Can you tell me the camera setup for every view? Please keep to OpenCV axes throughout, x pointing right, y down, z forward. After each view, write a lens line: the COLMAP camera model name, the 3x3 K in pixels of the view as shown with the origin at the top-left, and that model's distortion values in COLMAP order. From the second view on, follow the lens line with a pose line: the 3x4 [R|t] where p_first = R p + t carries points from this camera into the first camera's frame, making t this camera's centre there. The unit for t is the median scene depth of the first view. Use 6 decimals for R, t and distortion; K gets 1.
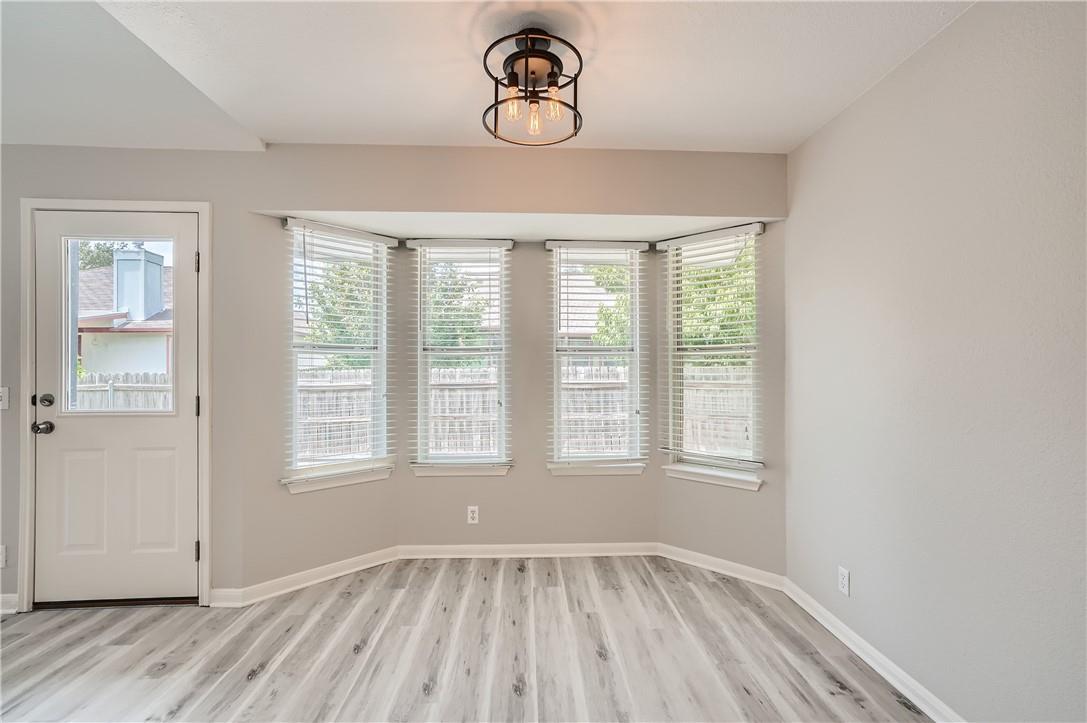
lens RADIAL K [[502.8, 0, 556.8], [0, 502.8, 364.3], [0, 0, 1]] dist [-0.013015, 0.010046]
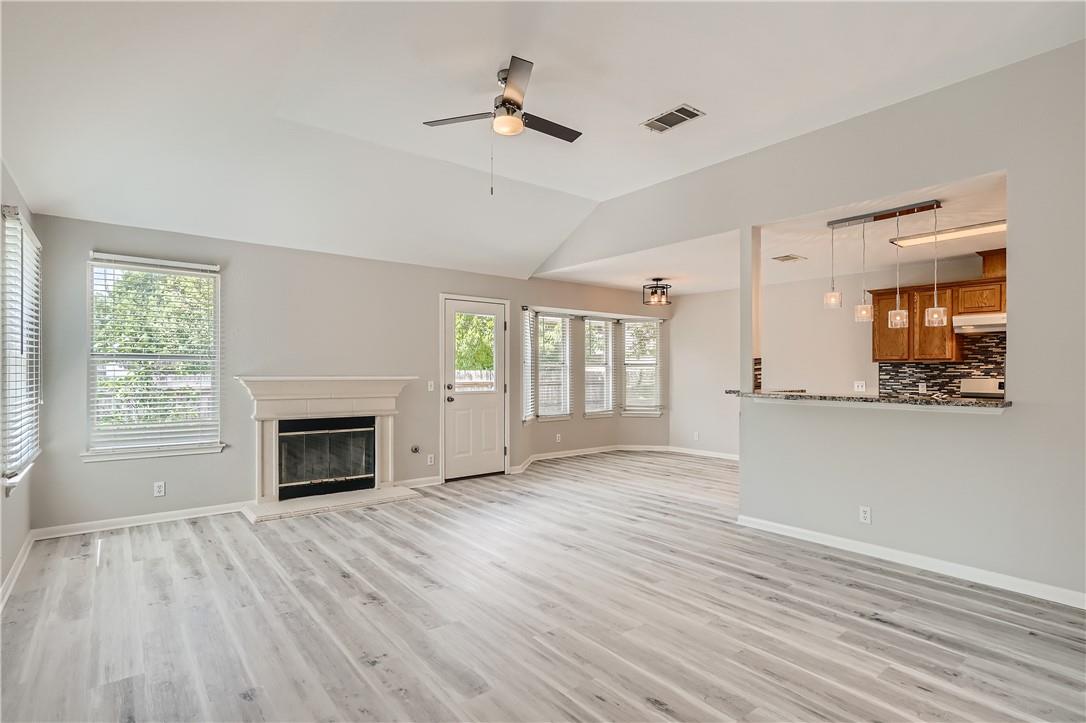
lens RADIAL K [[549.6, 0, 541.1], [0, 549.6, 372.3], [0, 0, 1]] dist [-0.020603, 0.018343]
pose [[0.811899, -0.001048, 0.583797, -1.909682], [-0.004689, 0.999954, 0.008315, -0.012636], [-0.583779, -0.009488, 0.811857, -1.073016]]
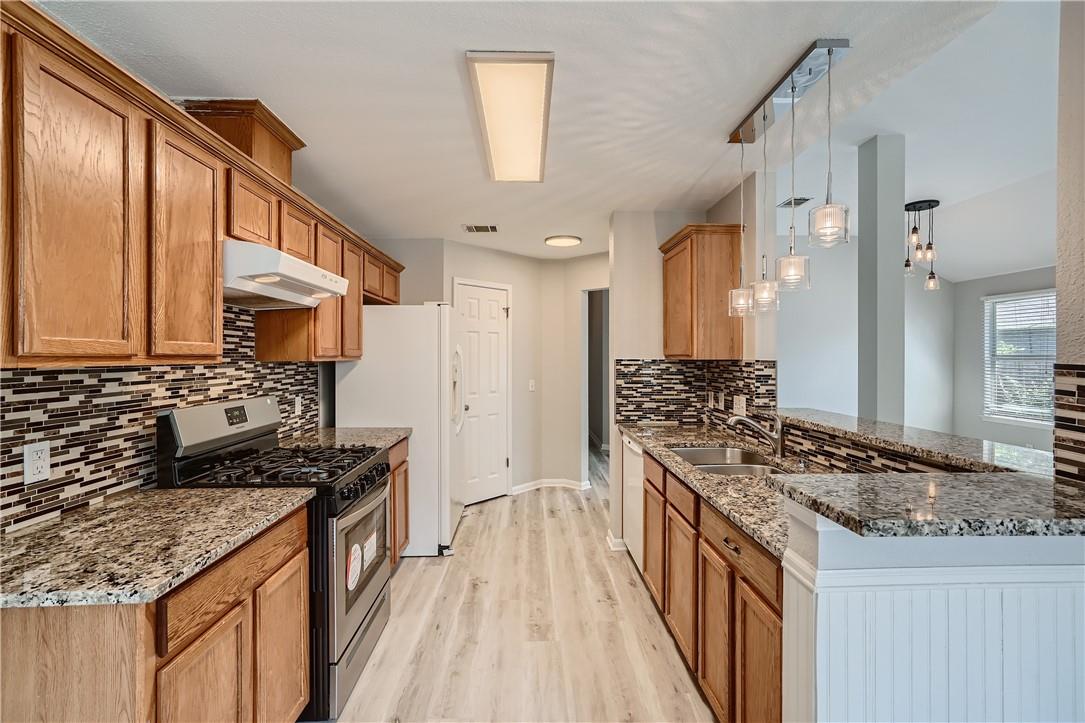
lens RADIAL K [[501.8, 0, 563.8], [0, 501.8, 362.7], [0, 0, 1]] dist [-0.013015, 0.010046]
pose [[-0.999951, -0.000110, -0.009903, -0.013766], [-0.000171, 0.999981, 0.006146, -0.046529], [0.009902, 0.006147, -0.999932, 0.305863]]
